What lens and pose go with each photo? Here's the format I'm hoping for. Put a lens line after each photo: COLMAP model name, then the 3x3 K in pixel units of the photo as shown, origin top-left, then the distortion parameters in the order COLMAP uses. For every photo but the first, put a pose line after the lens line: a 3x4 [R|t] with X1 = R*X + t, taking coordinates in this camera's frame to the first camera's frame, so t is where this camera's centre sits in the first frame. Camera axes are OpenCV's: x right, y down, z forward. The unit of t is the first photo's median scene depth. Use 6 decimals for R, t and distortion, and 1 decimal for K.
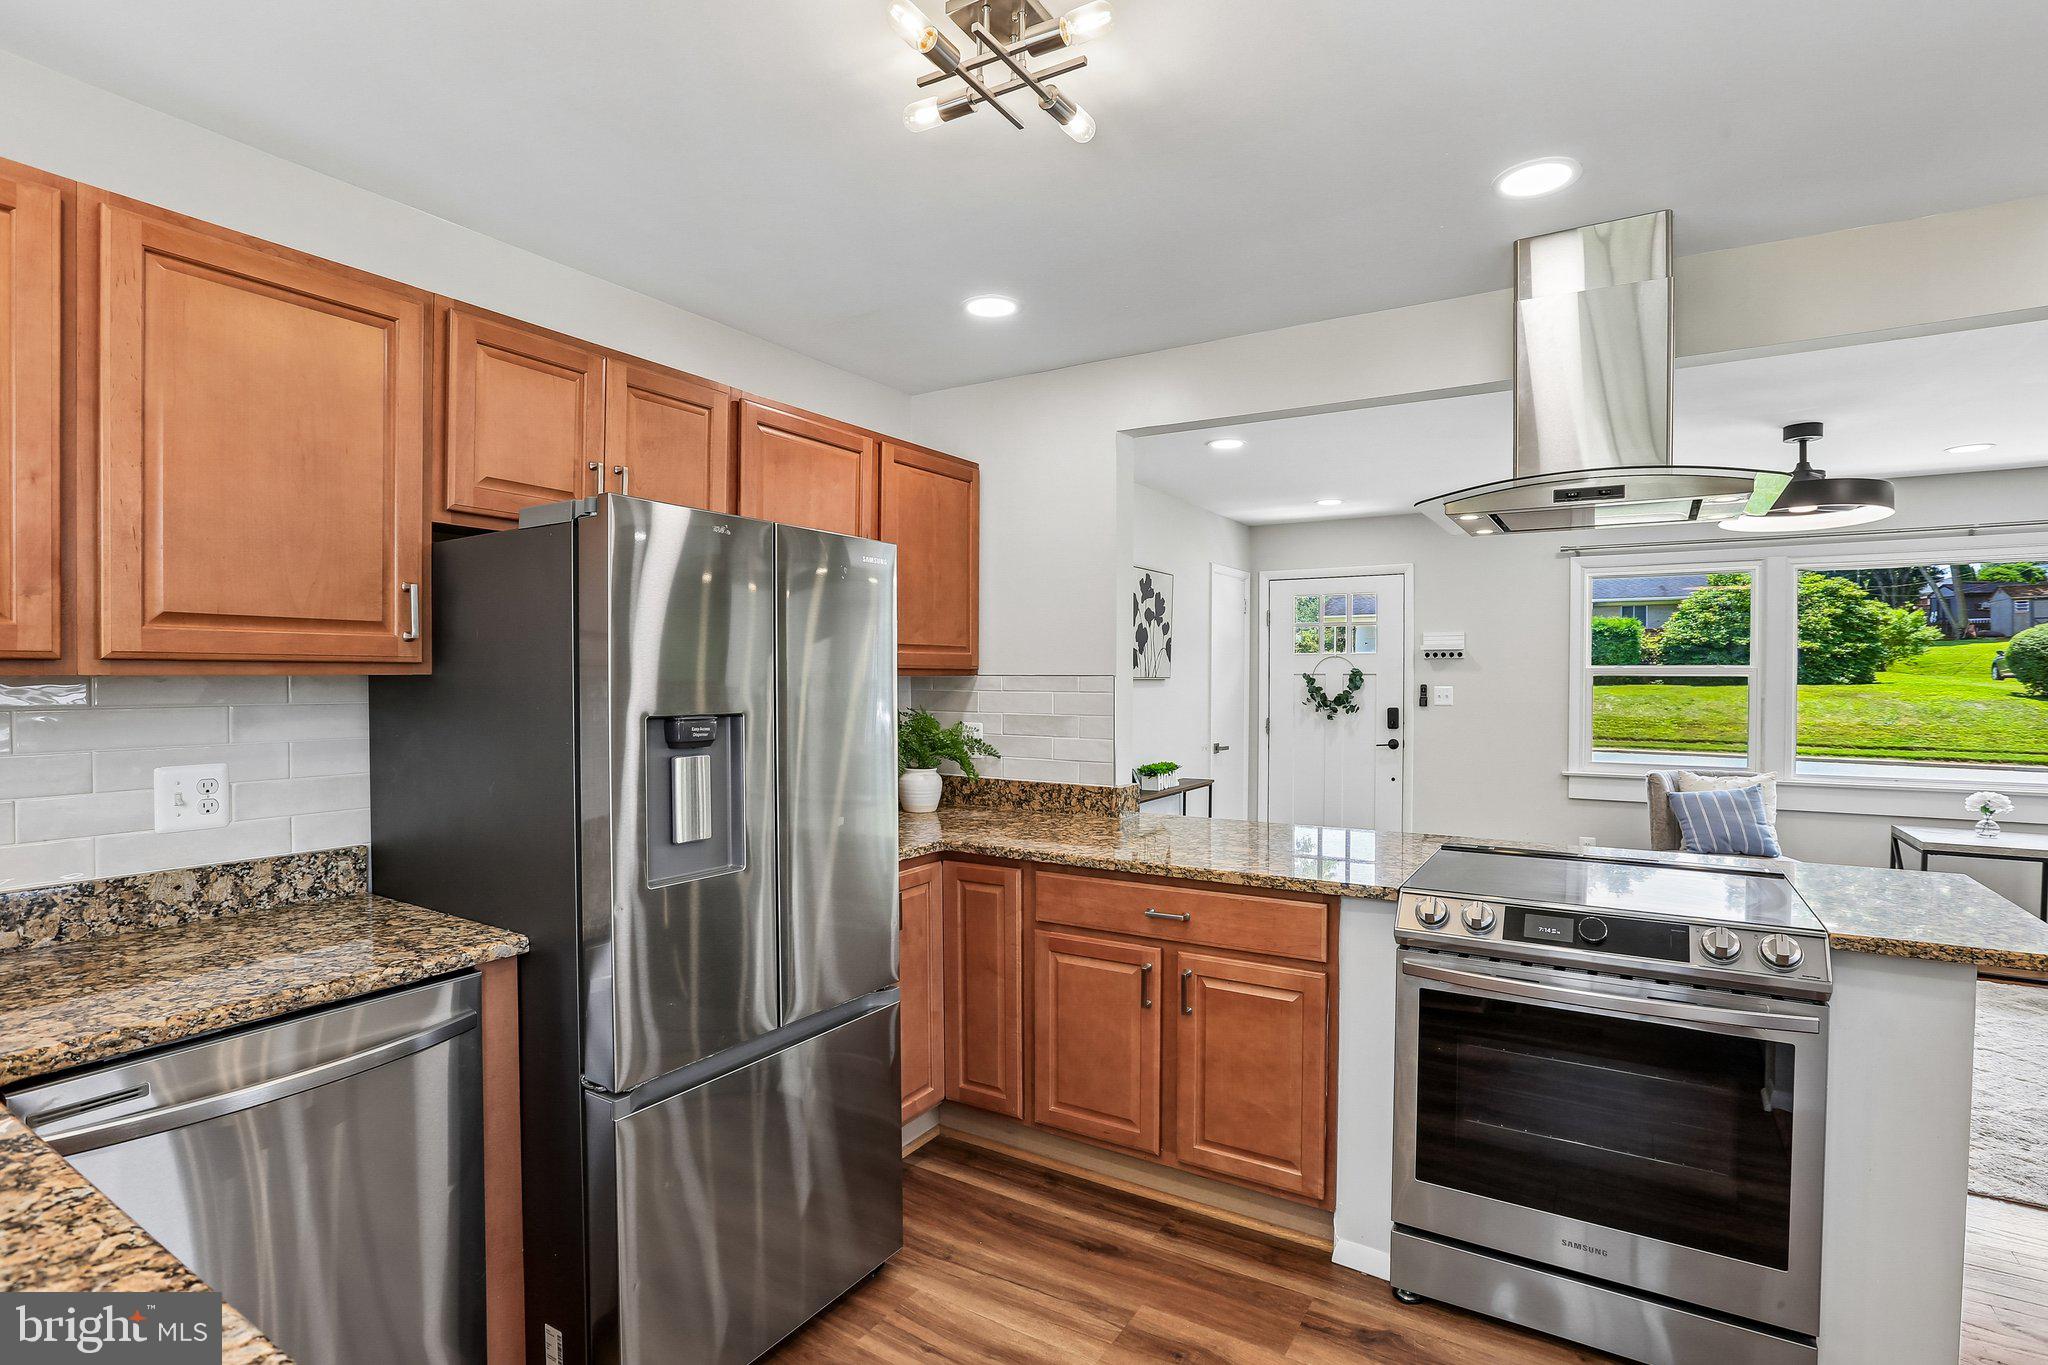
lens RADIAL K [[969.8, 0, 1025.1], [0, 969.8, 688.1], [0, 0, 1]] dist [-0.054068, 0.019686]
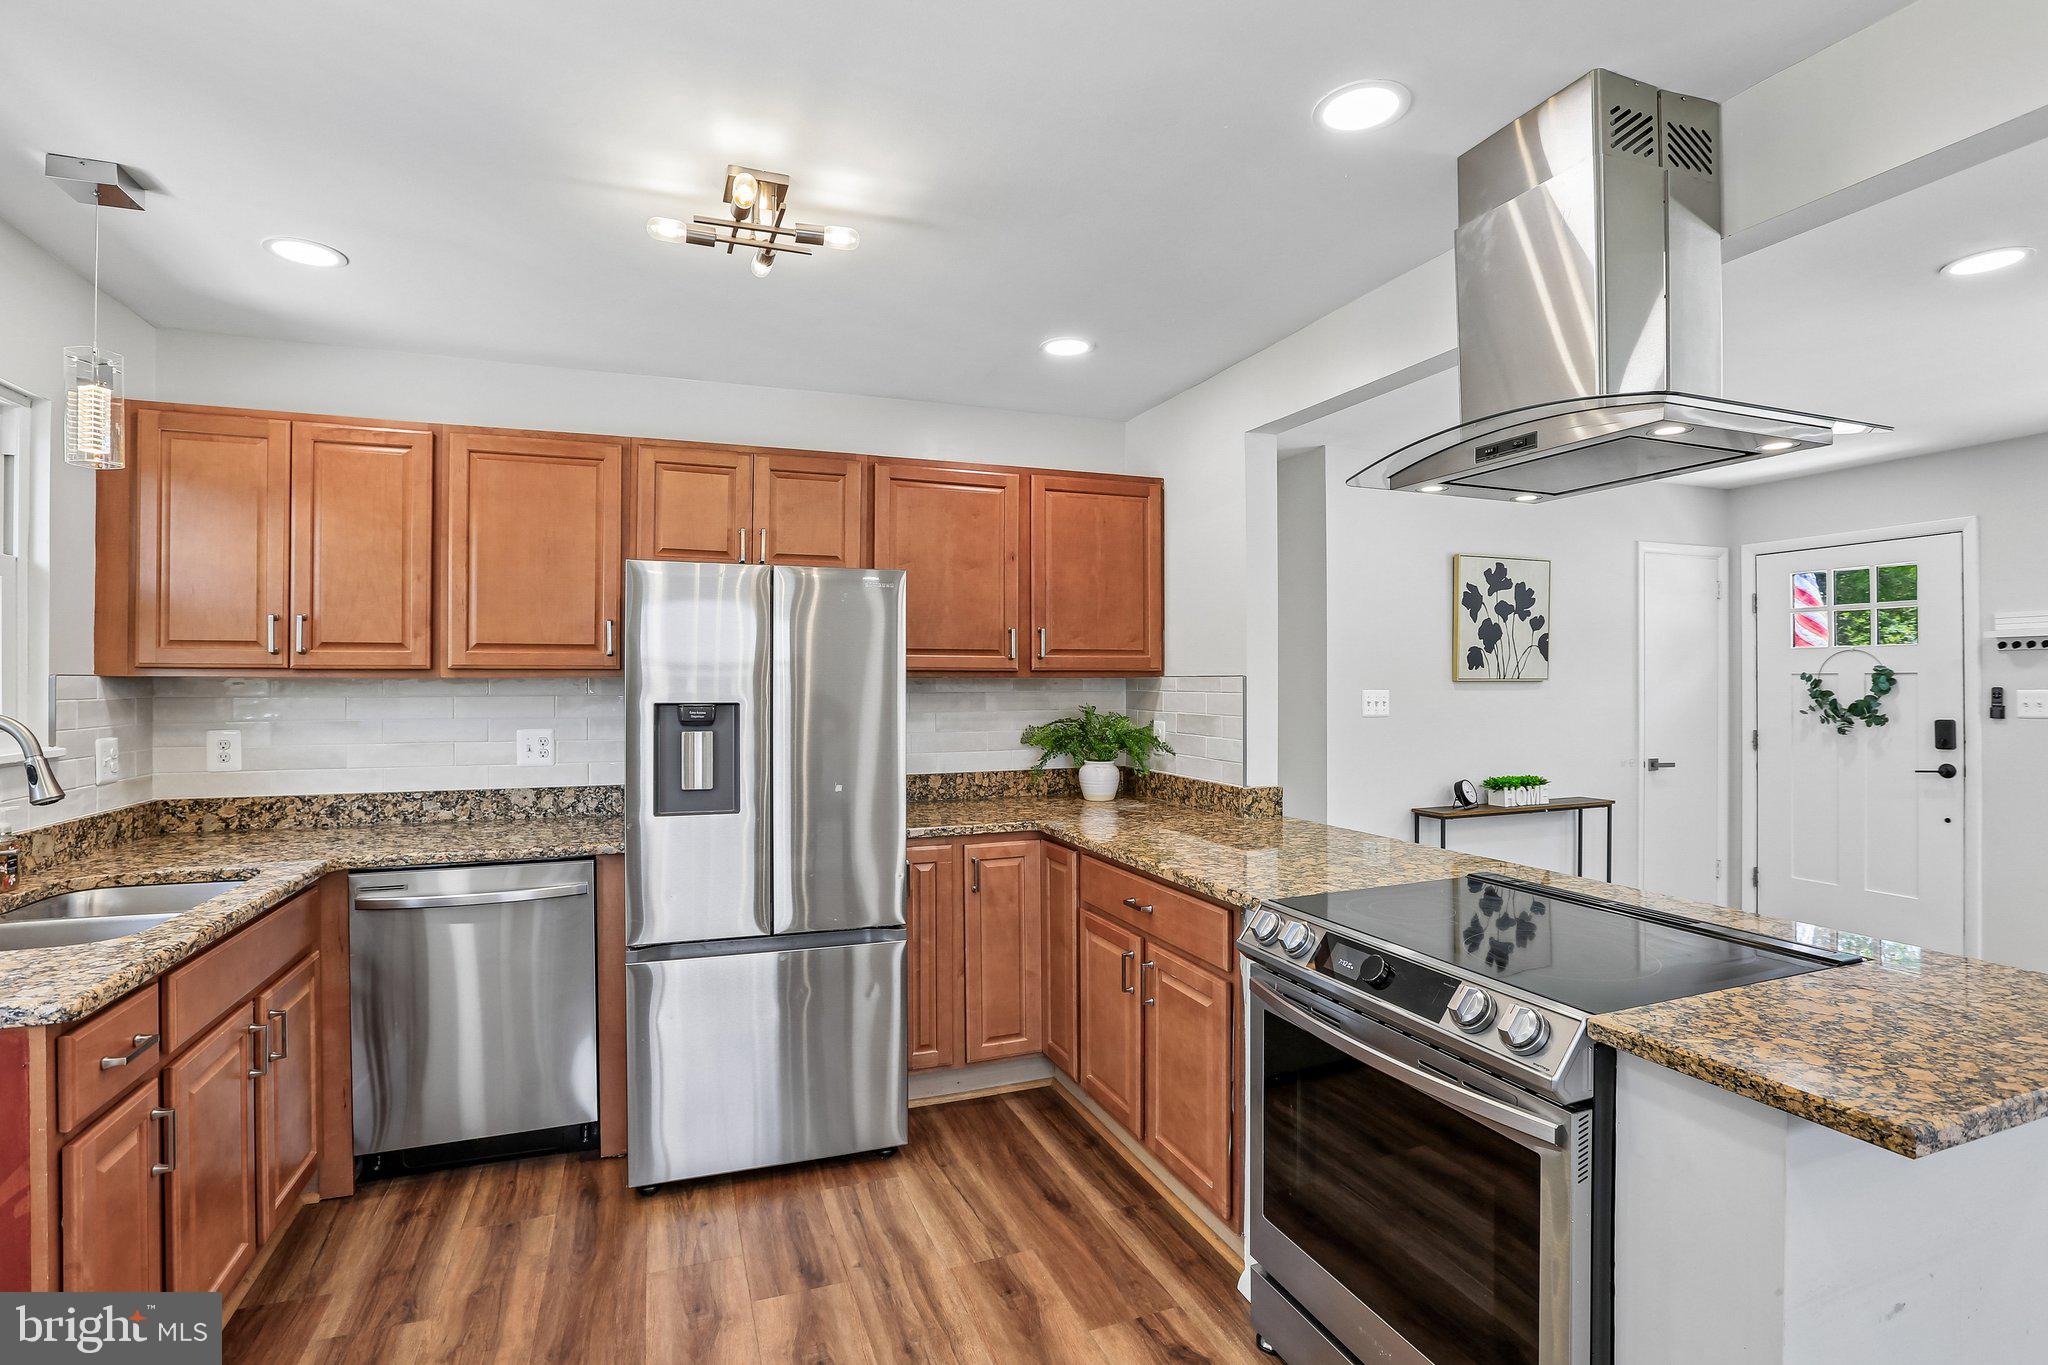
lens RADIAL K [[969.8, 0, 1020.5], [0, 969.8, 673.9], [0, 0, 1]] dist [-0.054068, 0.019686]
pose [[0.796808, -0.006373, -0.604199, 0.484411], [-0.004958, 0.999842, -0.017085, 0.002804], [0.604212, 0.016609, 0.796650, 0.065427]]
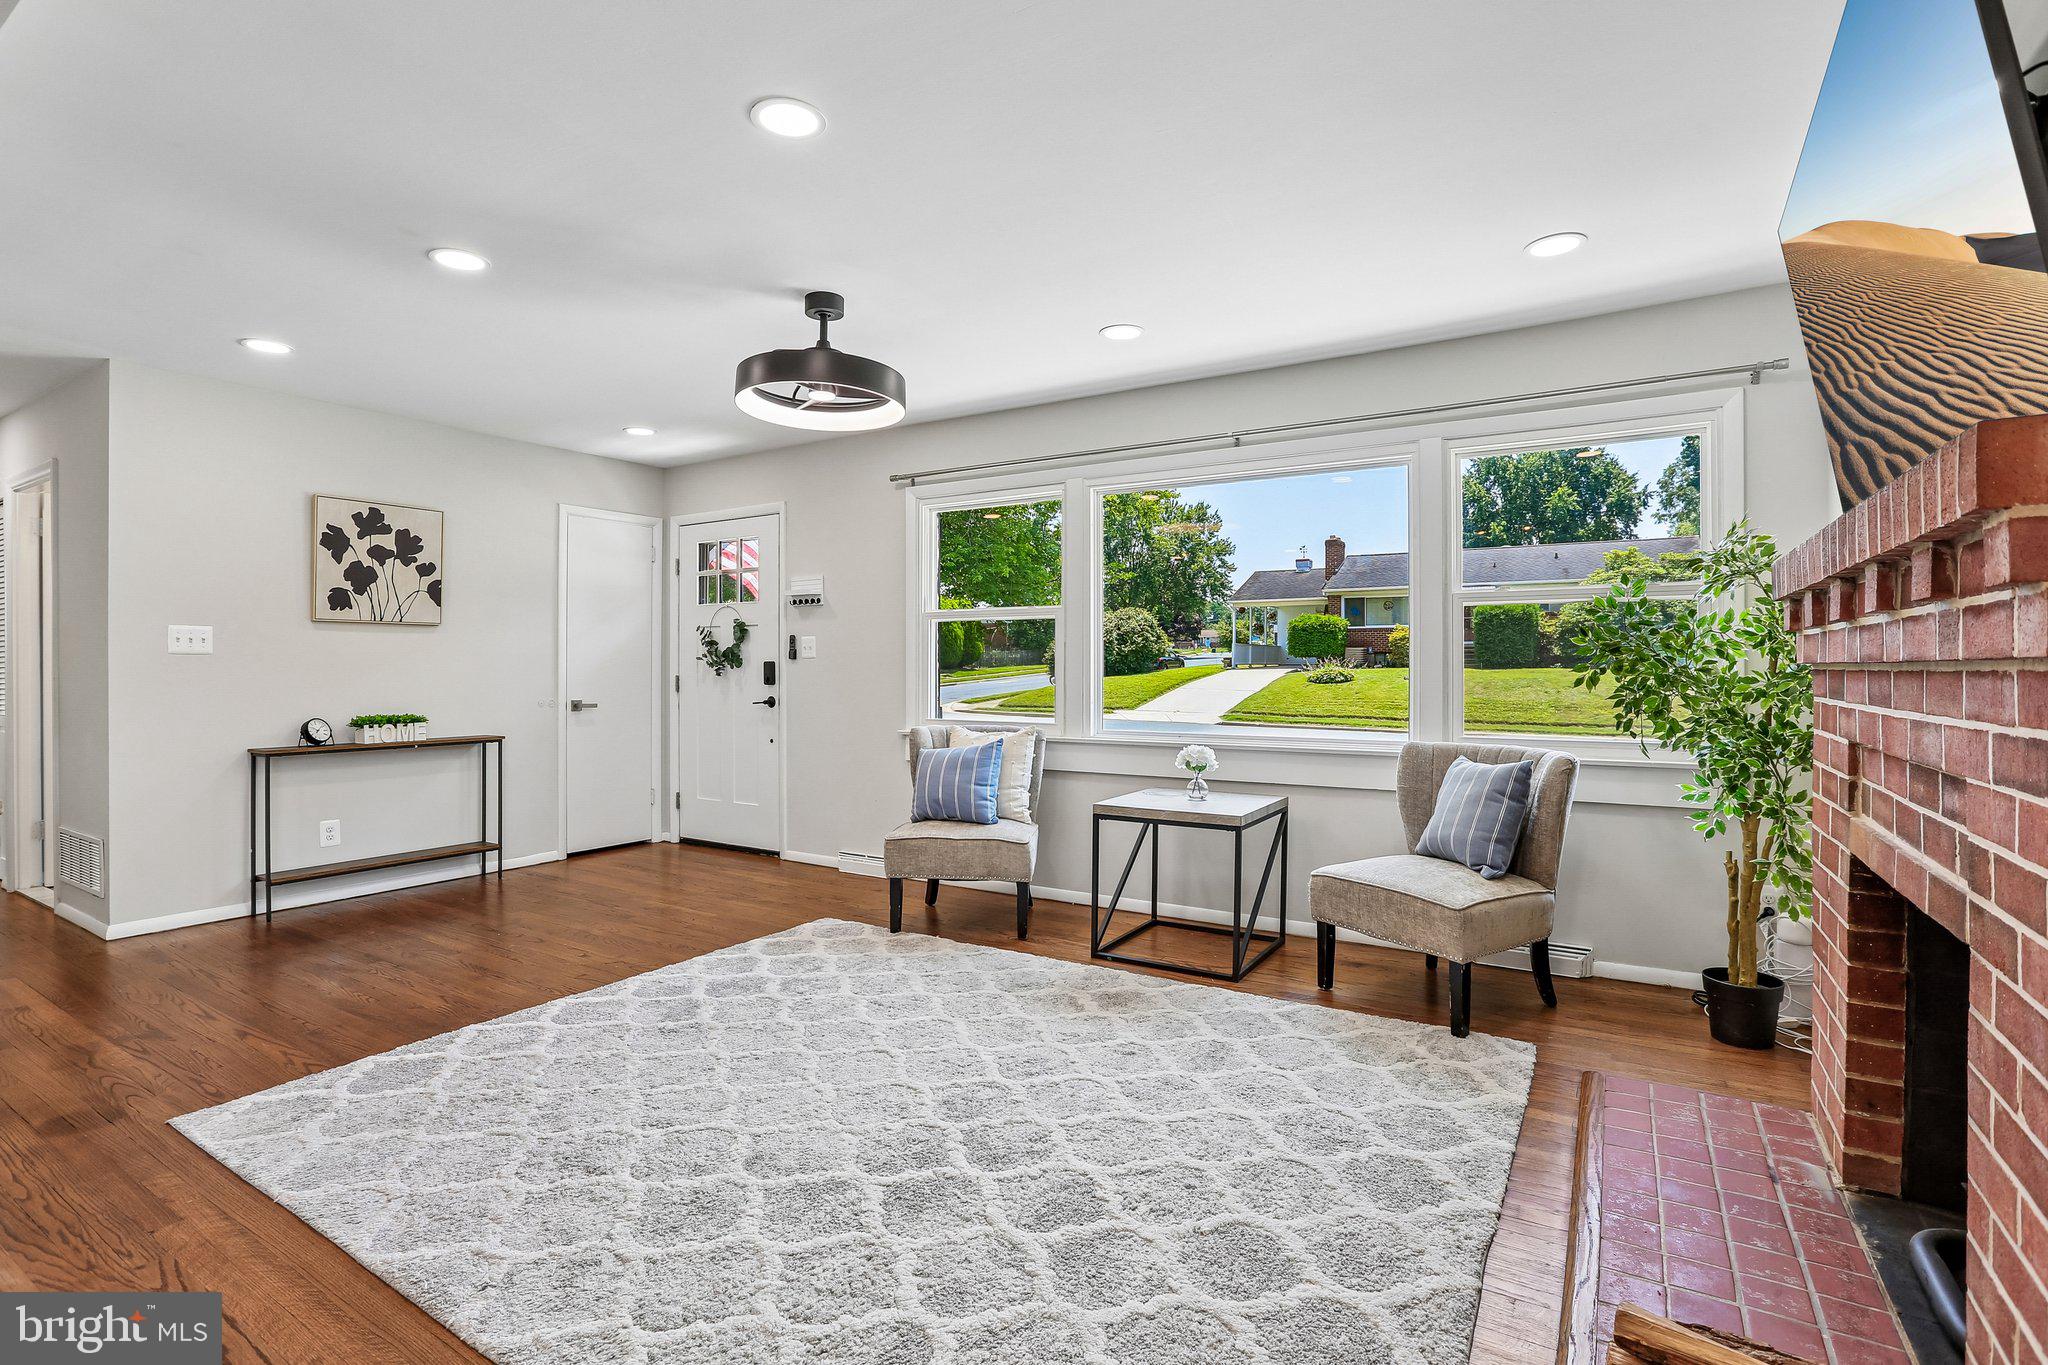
lens RADIAL K [[969.8, 0, 1010.5], [0, 969.8, 661.9], [0, 0, 1]] dist [-0.054068, 0.019686]
pose [[0.999975, 0.000245, -0.007030, 1.161524], [-0.000363, 0.999858, -0.016875, 0.067919], [0.007025, 0.016877, 0.999833, 0.177070]]
